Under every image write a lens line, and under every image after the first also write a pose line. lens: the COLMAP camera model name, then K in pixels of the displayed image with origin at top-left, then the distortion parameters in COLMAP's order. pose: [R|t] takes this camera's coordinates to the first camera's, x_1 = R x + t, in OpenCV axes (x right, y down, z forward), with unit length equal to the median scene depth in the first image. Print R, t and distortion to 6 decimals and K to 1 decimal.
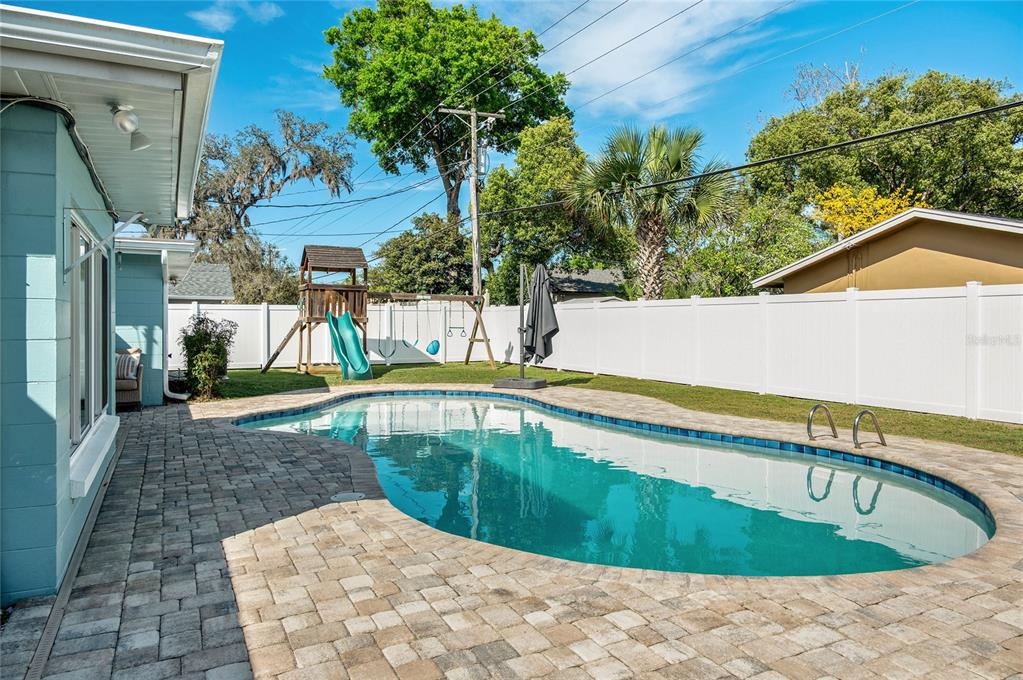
lens RADIAL K [[686.2, 0, 509.5], [0, 686.2, 323.9], [0, 0, 1]] dist [-0.002921, -0.000898]
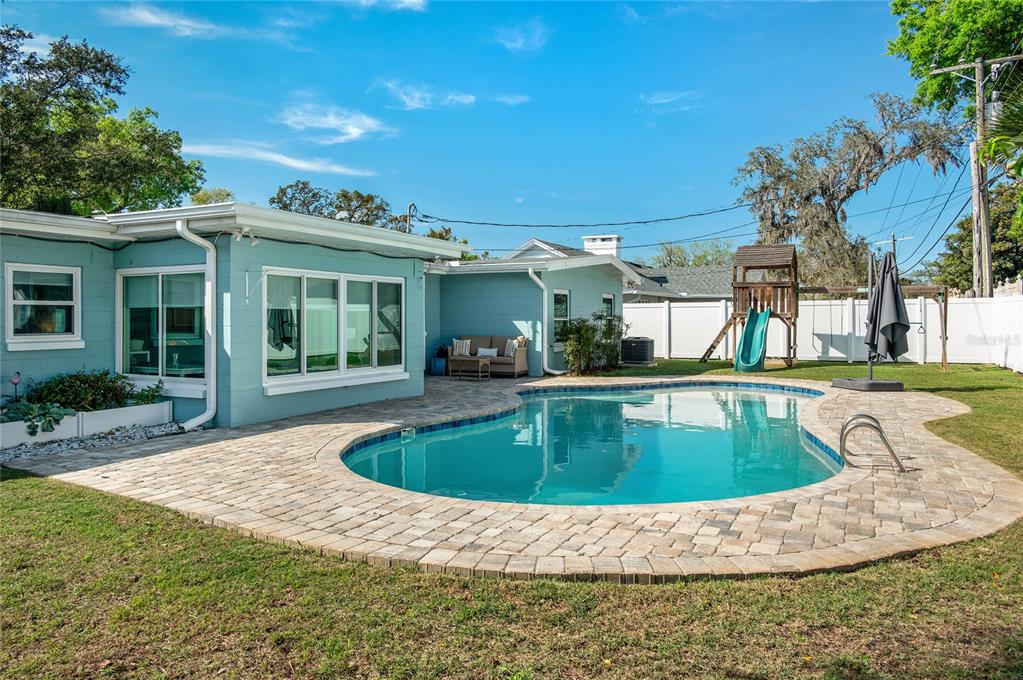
lens RADIAL K [[697.8, 0, 510.1], [0, 697.8, 323.7], [0, 0, 1]] dist [-0.001226, -0.003757]
pose [[0.580713, 0.002888, -0.814103, 0.305730], [0.002511, 0.999983, 0.005339, 0.000349], [0.814104, -0.005144, 0.580696, 0.050160]]
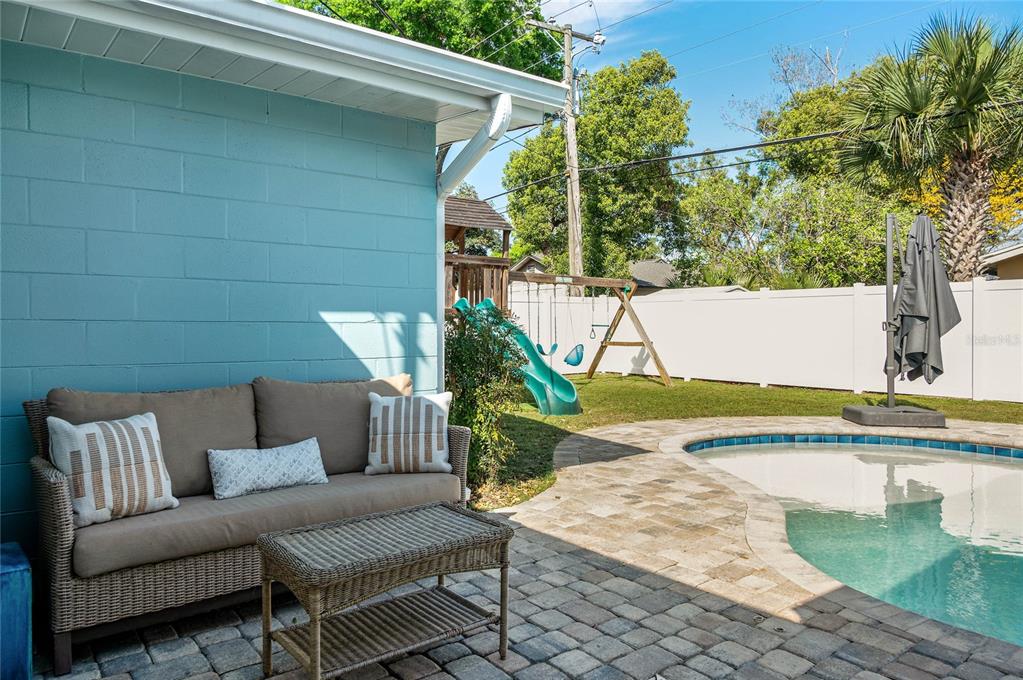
lens RADIAL K [[692.8, 0, 511.5], [0, 692.8, 340.0], [0, 0, 1]] dist [0.003211, -0.000136]
pose [[0.984161, -0.007001, 0.177139, -0.256341], [0.003212, 0.999760, 0.021666, 0.004540], [-0.177248, -0.020754, 0.983947, 0.295900]]
